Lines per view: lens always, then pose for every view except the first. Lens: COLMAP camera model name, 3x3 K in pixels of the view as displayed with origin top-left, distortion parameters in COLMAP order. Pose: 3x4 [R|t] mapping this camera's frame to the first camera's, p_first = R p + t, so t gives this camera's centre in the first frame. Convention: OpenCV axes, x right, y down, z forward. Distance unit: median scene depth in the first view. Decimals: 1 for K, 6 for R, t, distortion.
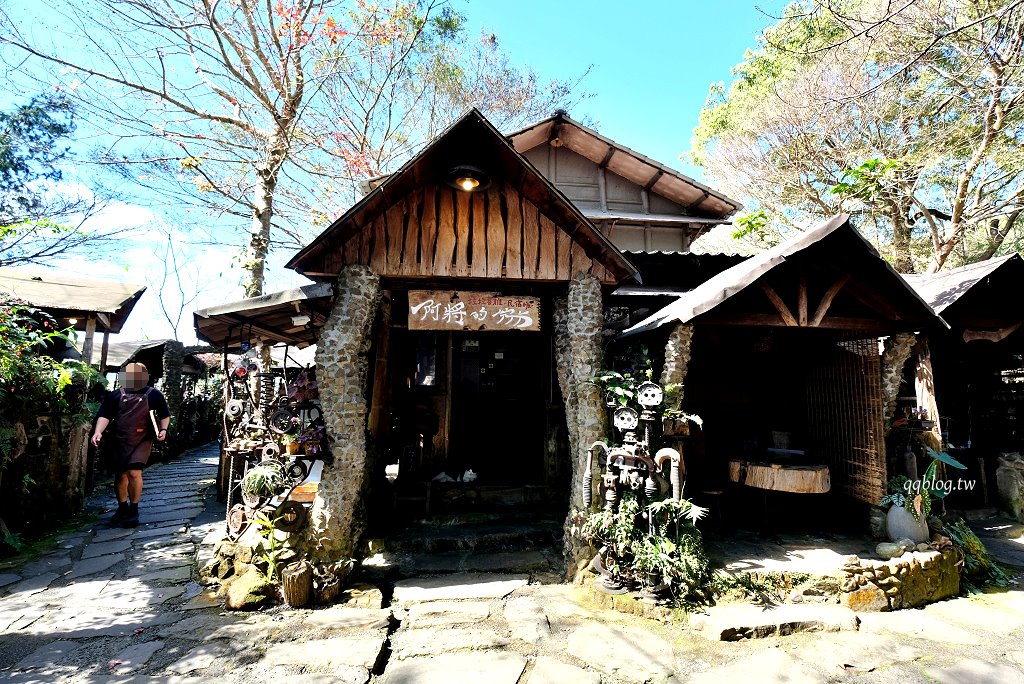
lens RADIAL K [[439.2, 0, 512.3], [0, 439.2, 344.6], [0, 0, 1]] dist [-0.000177, -0.000025]
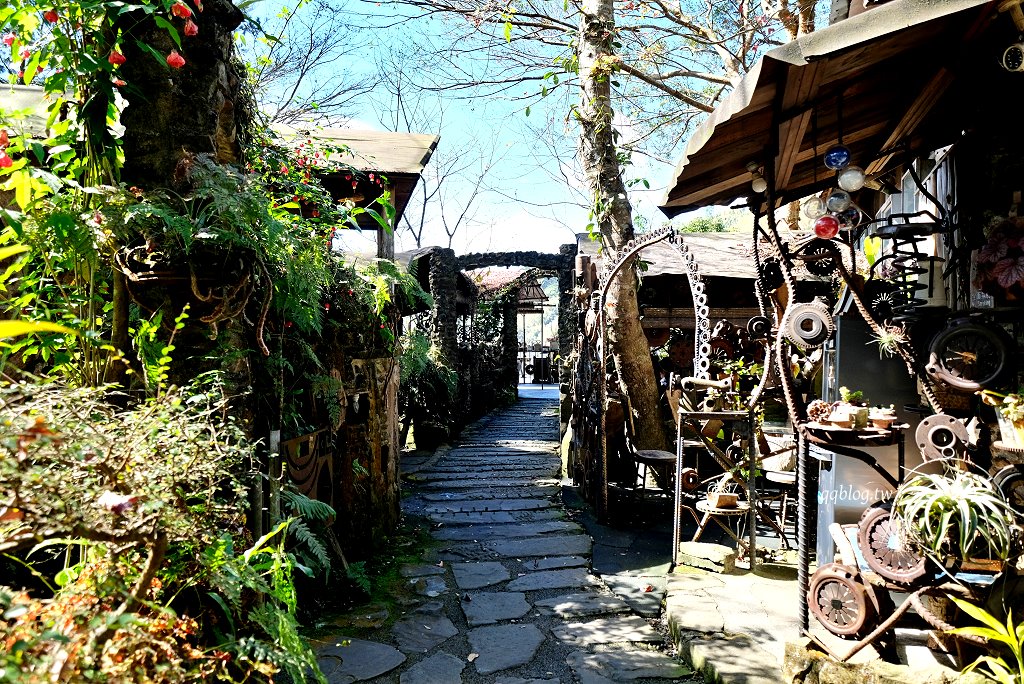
lens RADIAL K [[742.3, 0, 511.8], [0, 742.3, 343.2], [0, 0, 1]] dist [0.000954, 0.000189]
pose [[0.895925, -0.016139, -0.443912, -0.440173], [0.062884, 0.993883, 0.090783, 0.065398], [0.439732, -0.109249, 0.891460, 0.222380]]
